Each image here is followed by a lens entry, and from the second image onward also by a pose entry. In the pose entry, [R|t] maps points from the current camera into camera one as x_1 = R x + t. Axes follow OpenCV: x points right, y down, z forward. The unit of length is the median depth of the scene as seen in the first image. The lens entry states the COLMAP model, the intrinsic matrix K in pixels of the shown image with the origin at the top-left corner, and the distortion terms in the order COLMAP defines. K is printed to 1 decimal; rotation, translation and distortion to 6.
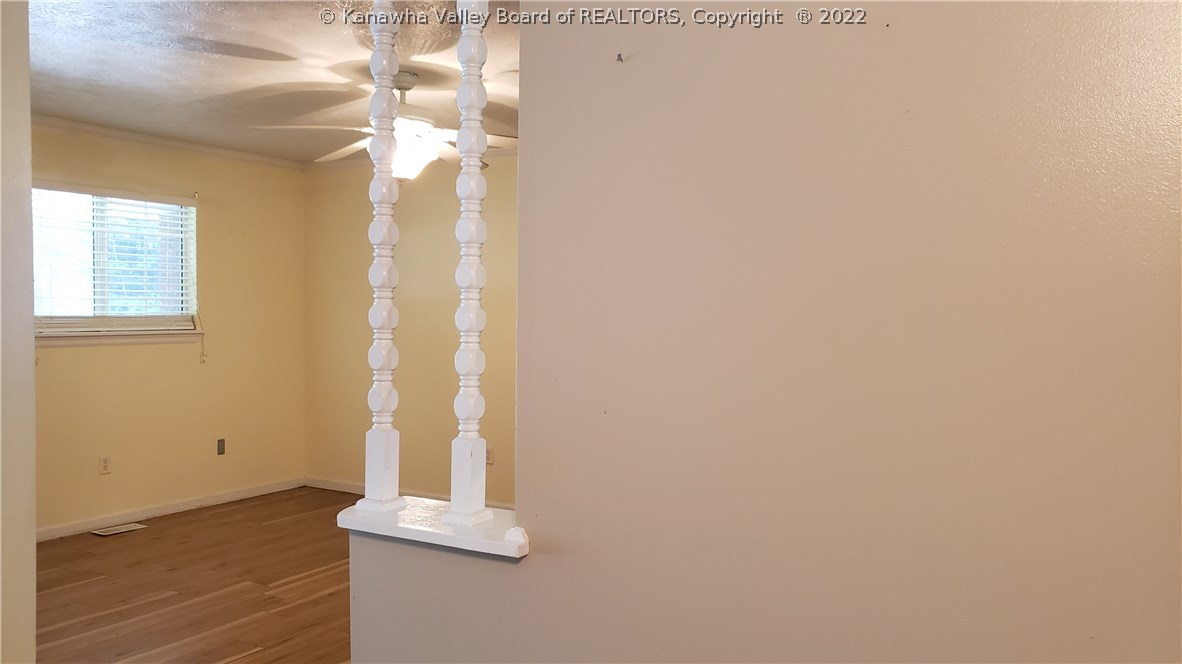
lens RADIAL K [[954.0, 0, 586.6], [0, 954.0, 330.5], [0, 0, 1]] dist [-0.007585, -0.009874]
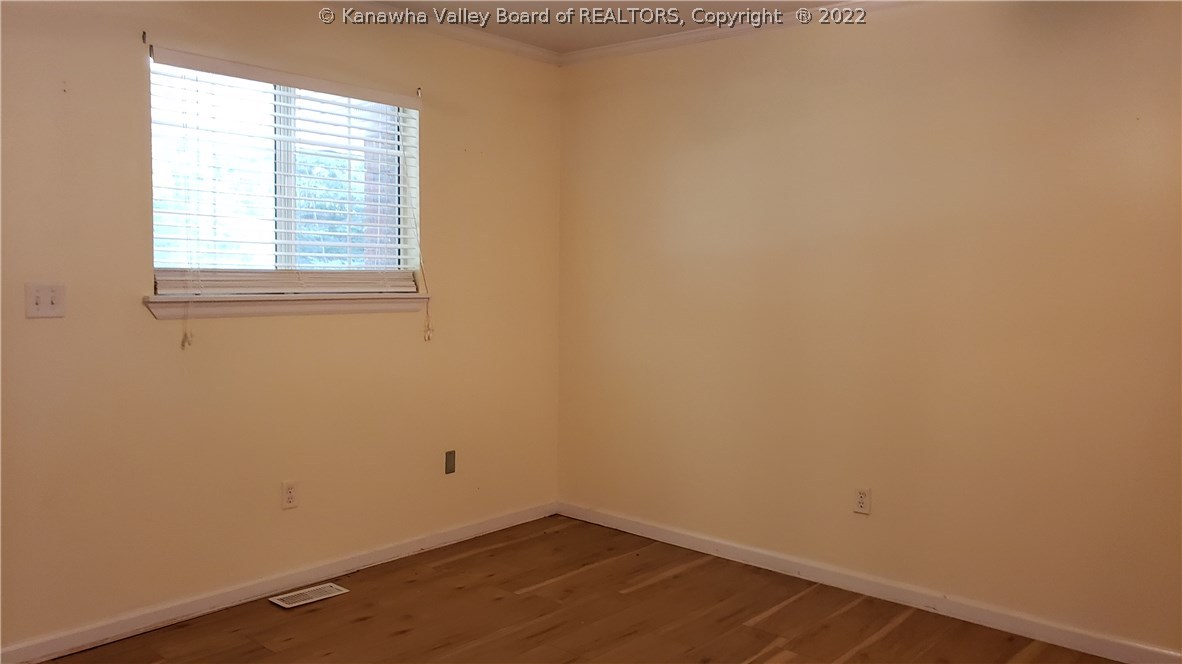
lens RADIAL K [[954.0, 0, 592.9], [0, 954.0, 330.1], [0, 0, 1]] dist [-0.007585, -0.009874]
pose [[0.984285, 0.023891, -0.174965, -0.171405], [-0.016880, 0.998998, 0.041453, -0.004430], [0.175780, -0.037848, 0.983702, 0.360217]]
